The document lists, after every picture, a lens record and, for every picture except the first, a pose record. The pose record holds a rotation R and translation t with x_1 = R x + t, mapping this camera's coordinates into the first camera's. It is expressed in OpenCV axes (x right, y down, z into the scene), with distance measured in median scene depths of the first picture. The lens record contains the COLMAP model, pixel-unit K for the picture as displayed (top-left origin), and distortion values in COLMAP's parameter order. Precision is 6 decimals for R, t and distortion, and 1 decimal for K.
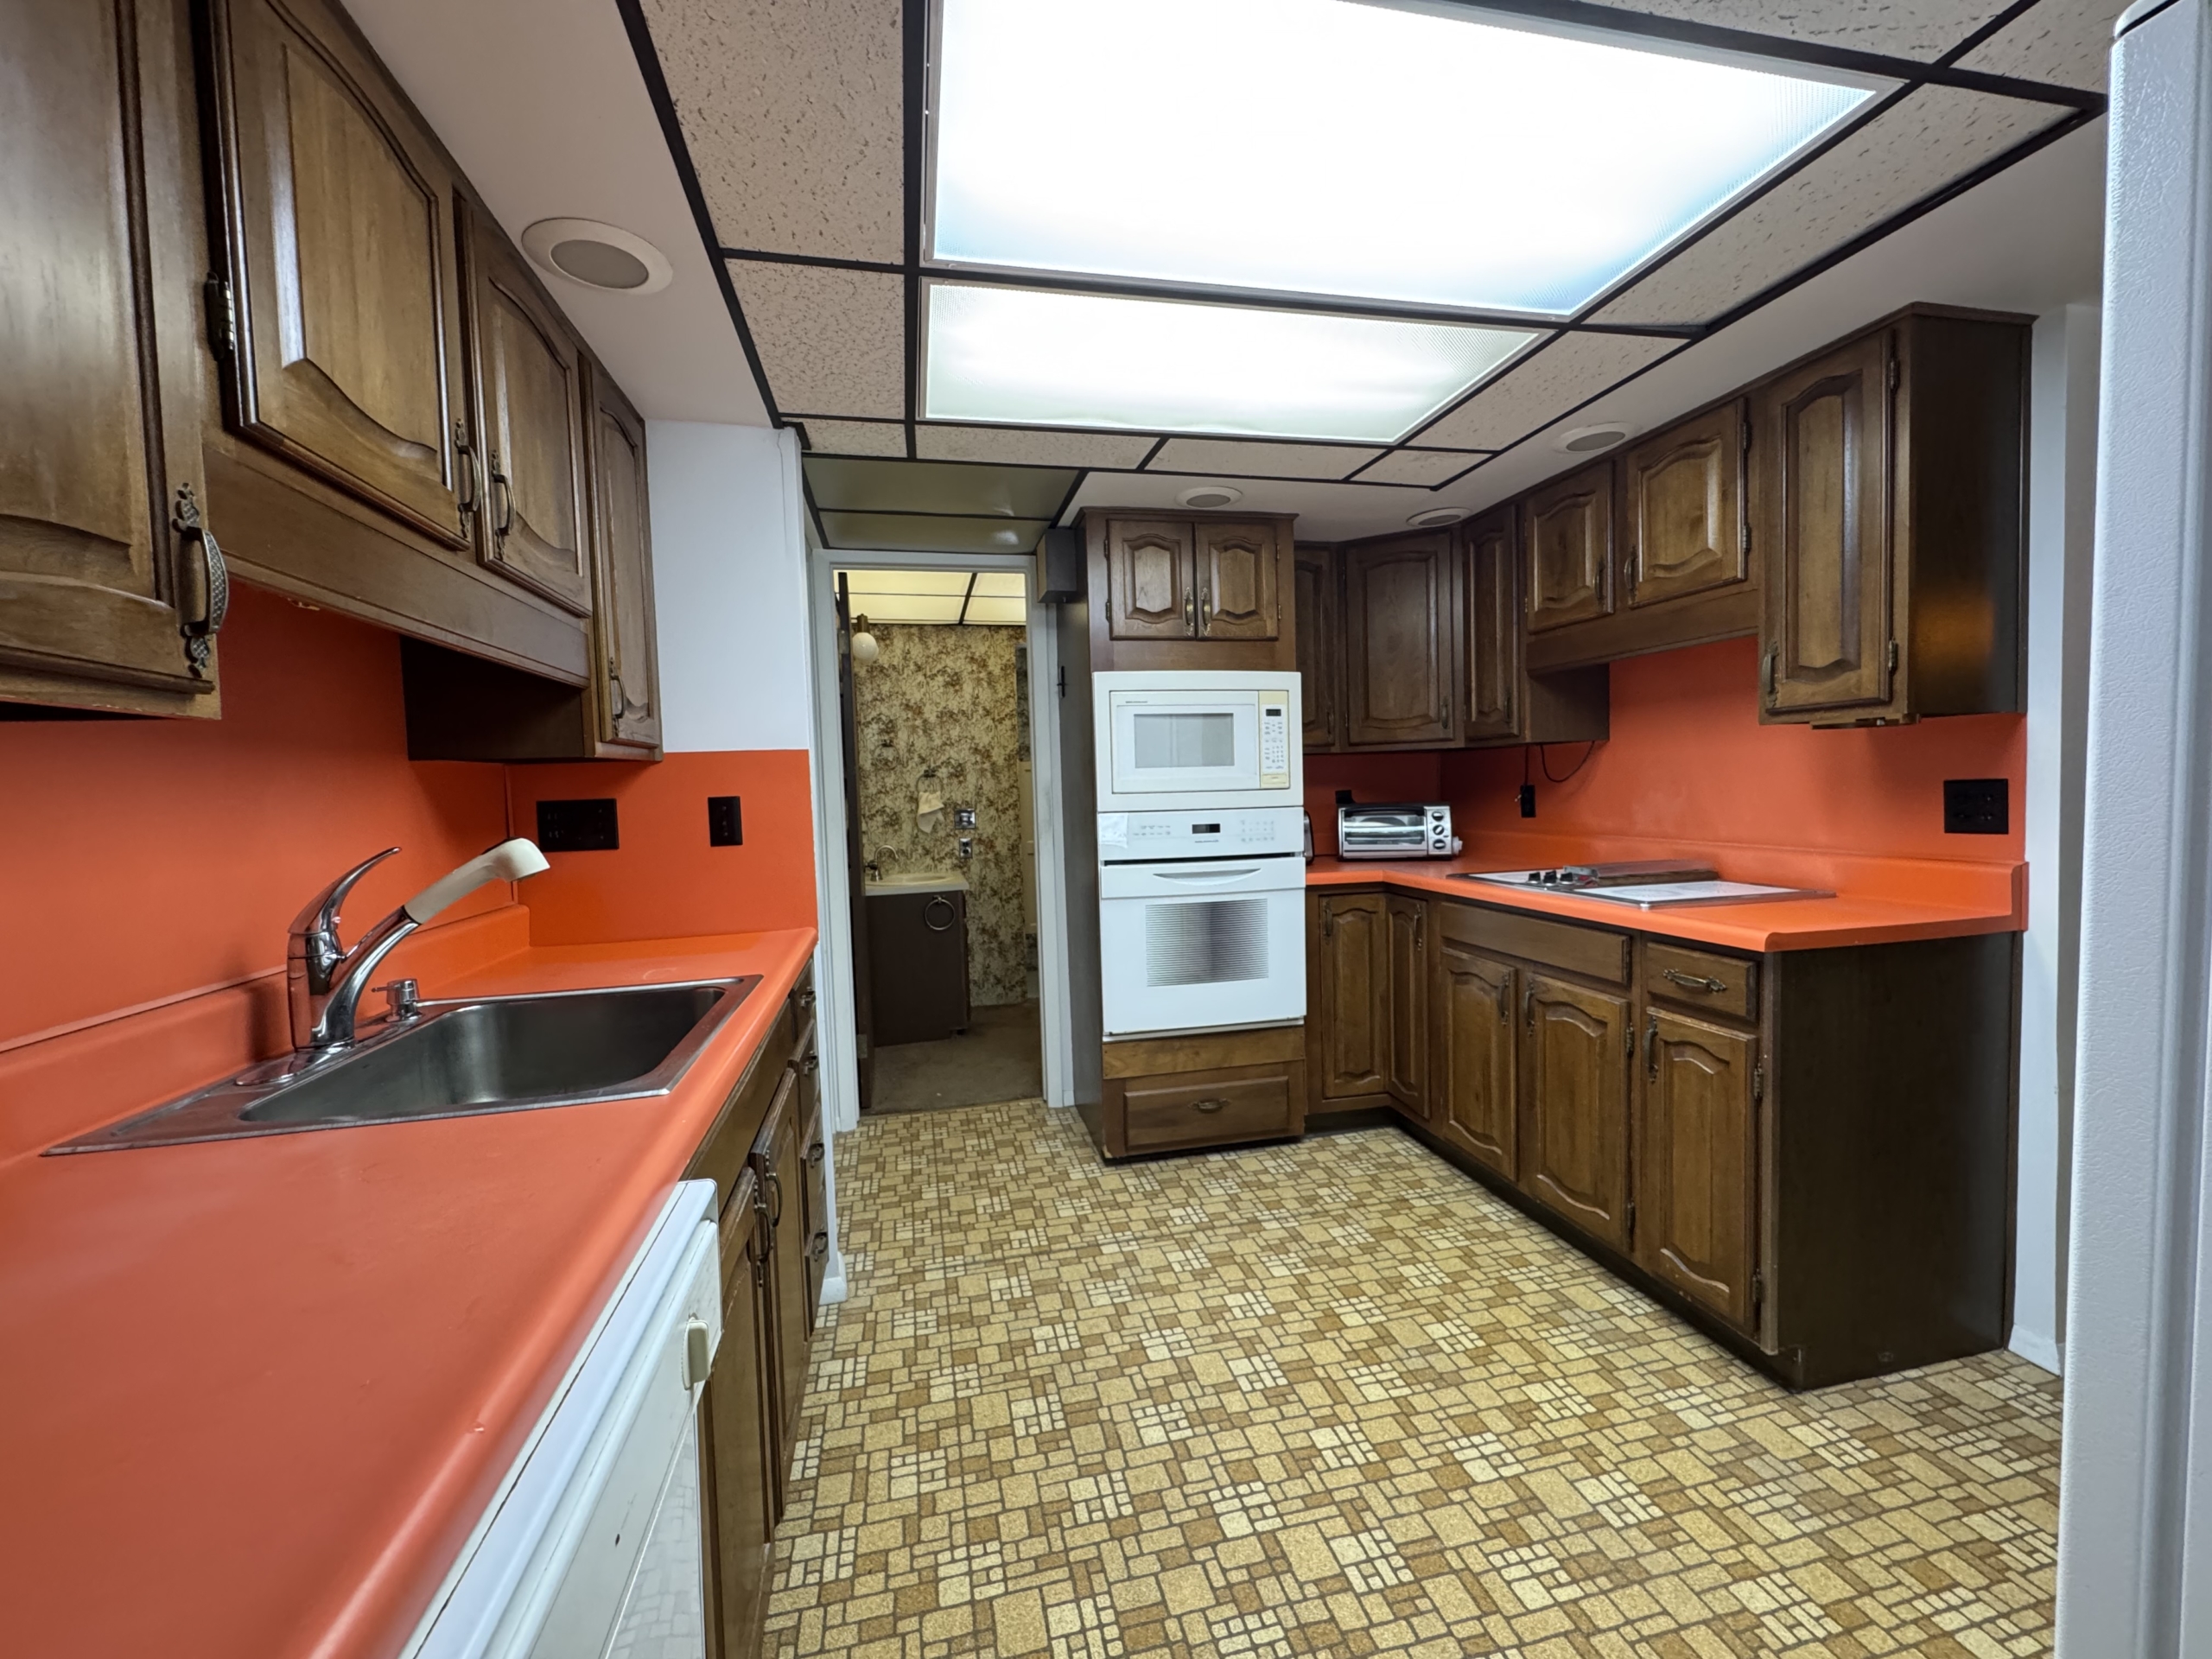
lens RADIAL K [[881.9, 0, 1108.1], [0, 881.9, 819.6], [0, 0, 1]] dist [-0.003325, 0.000212]
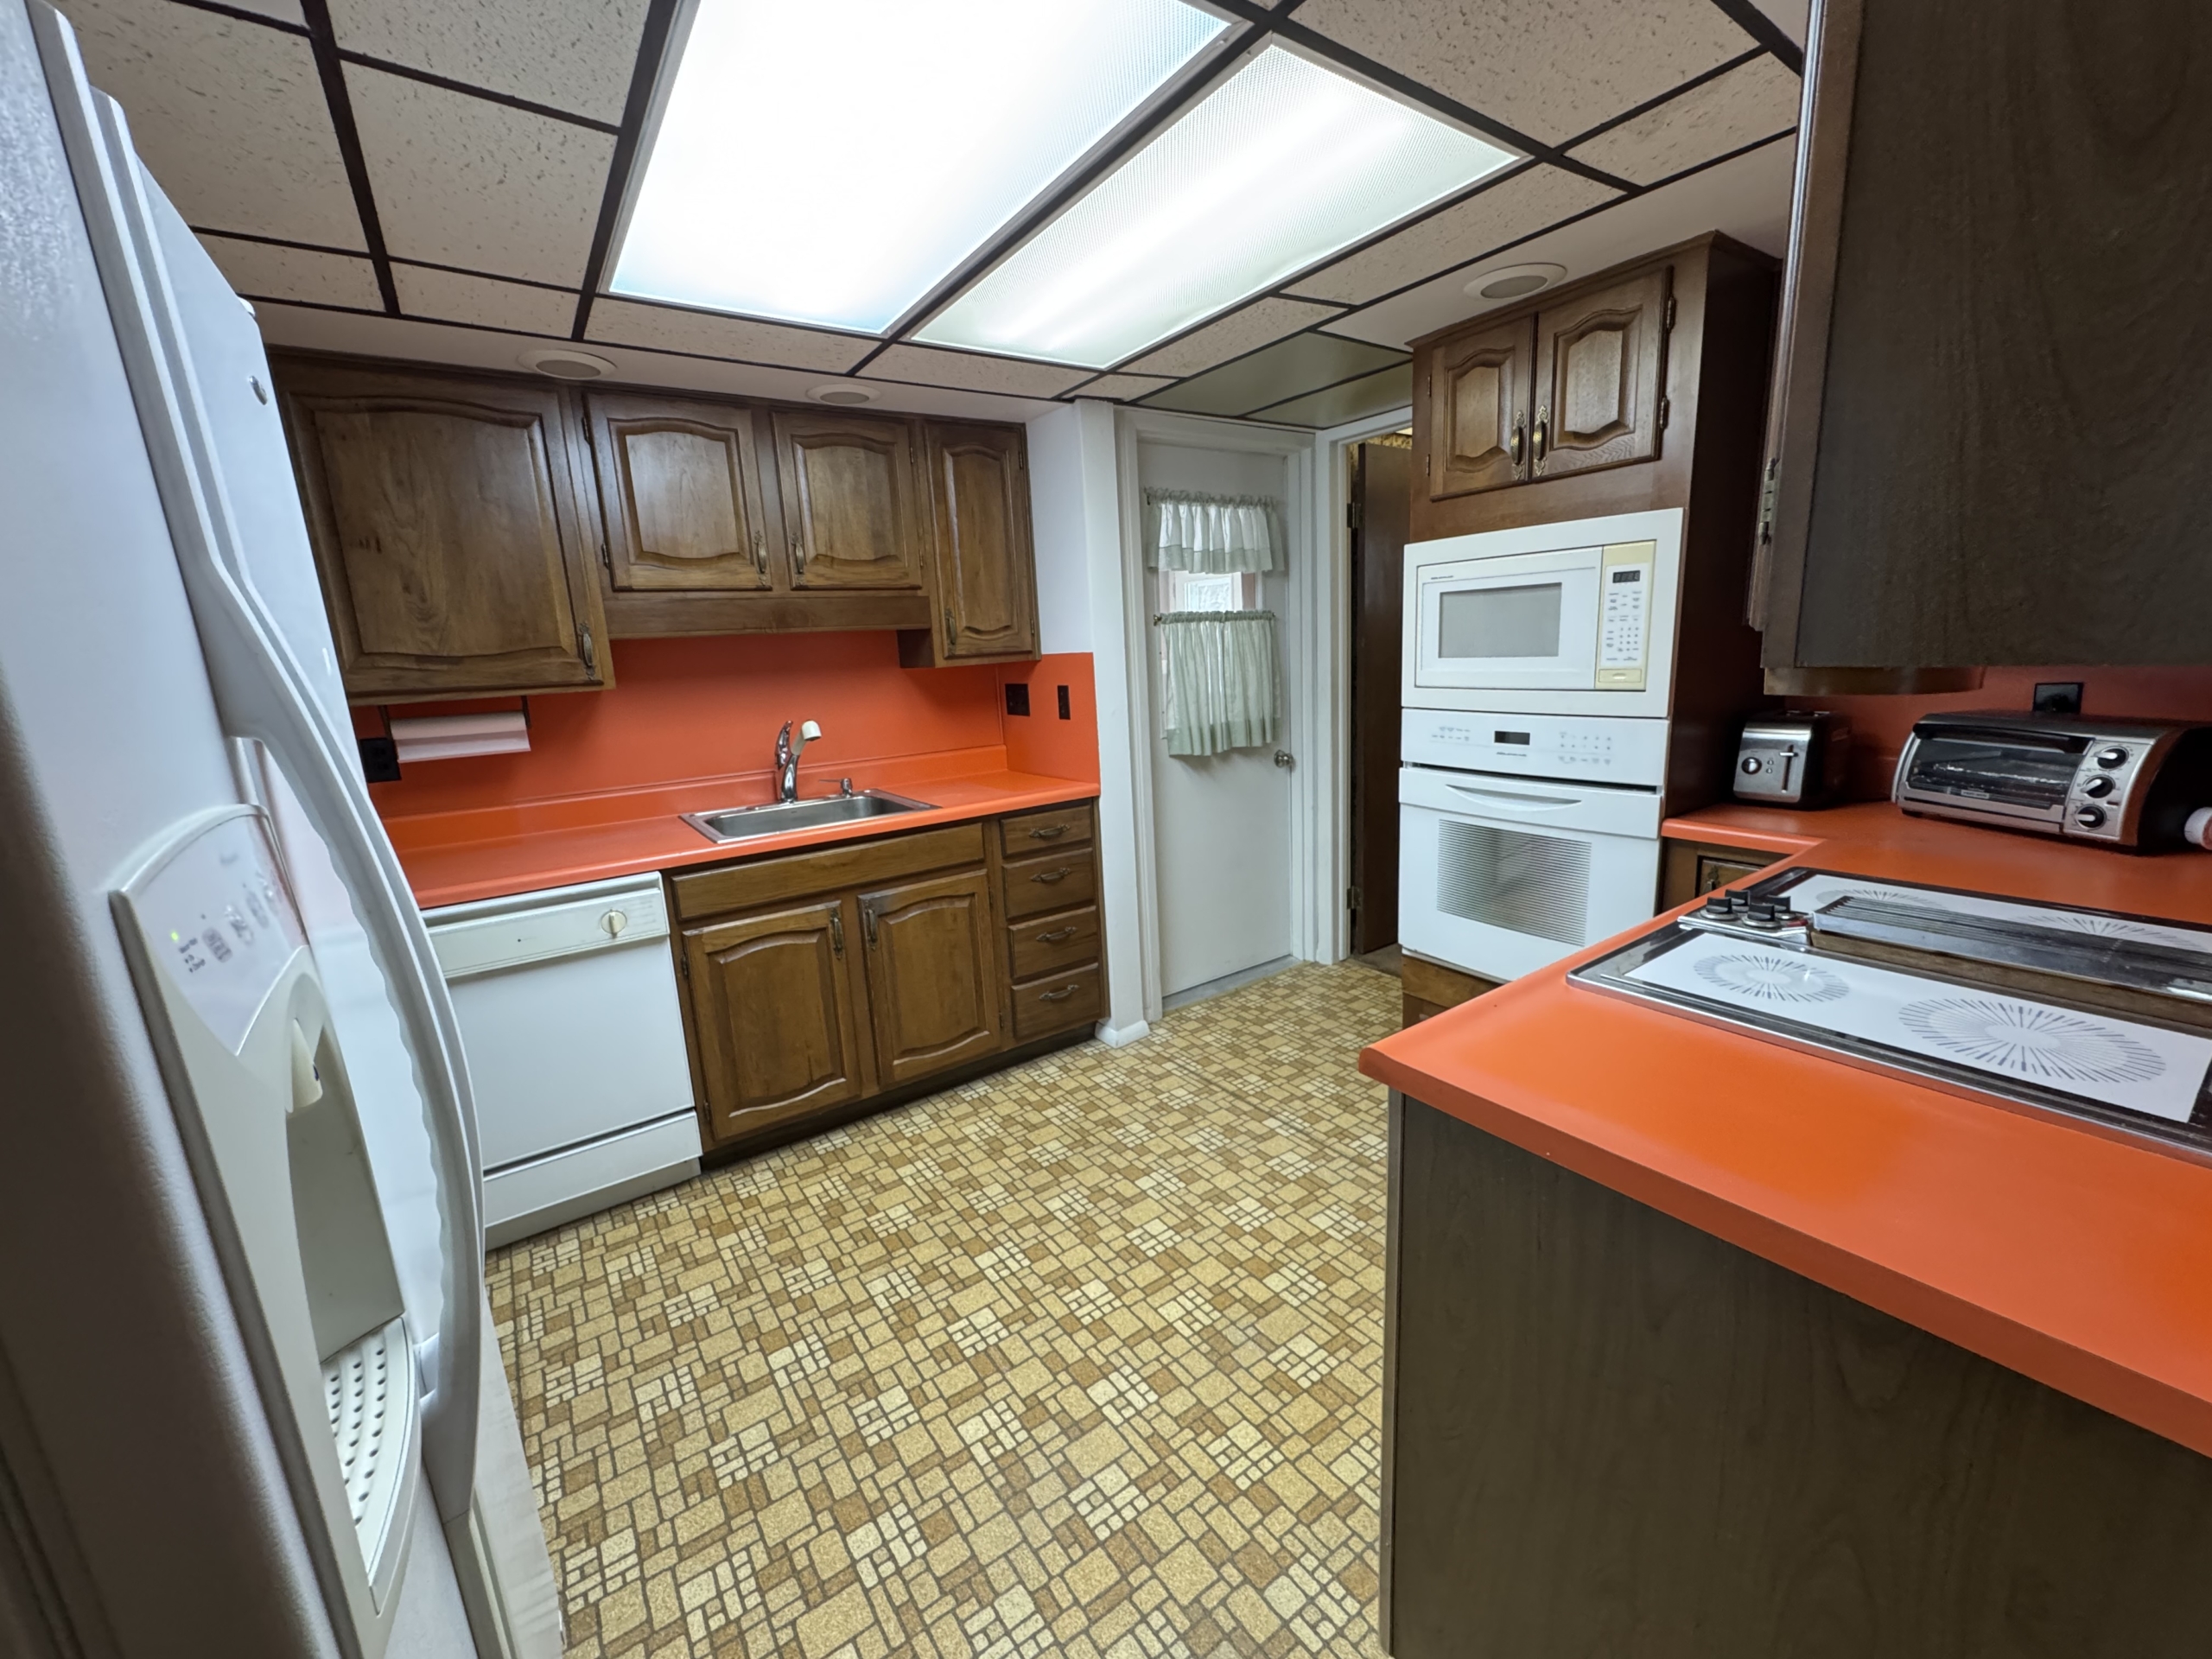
lens RADIAL K [[881.9, 0, 1101.6], [0, 881.9, 820.1], [0, 0, 1]] dist [-0.003325, 0.000212]
pose [[0.384144, 0.191896, -0.903111, 0.967125], [0.003371, 0.977864, 0.209214, -0.116382], [0.923267, -0.083413, 0.374994, 0.514777]]
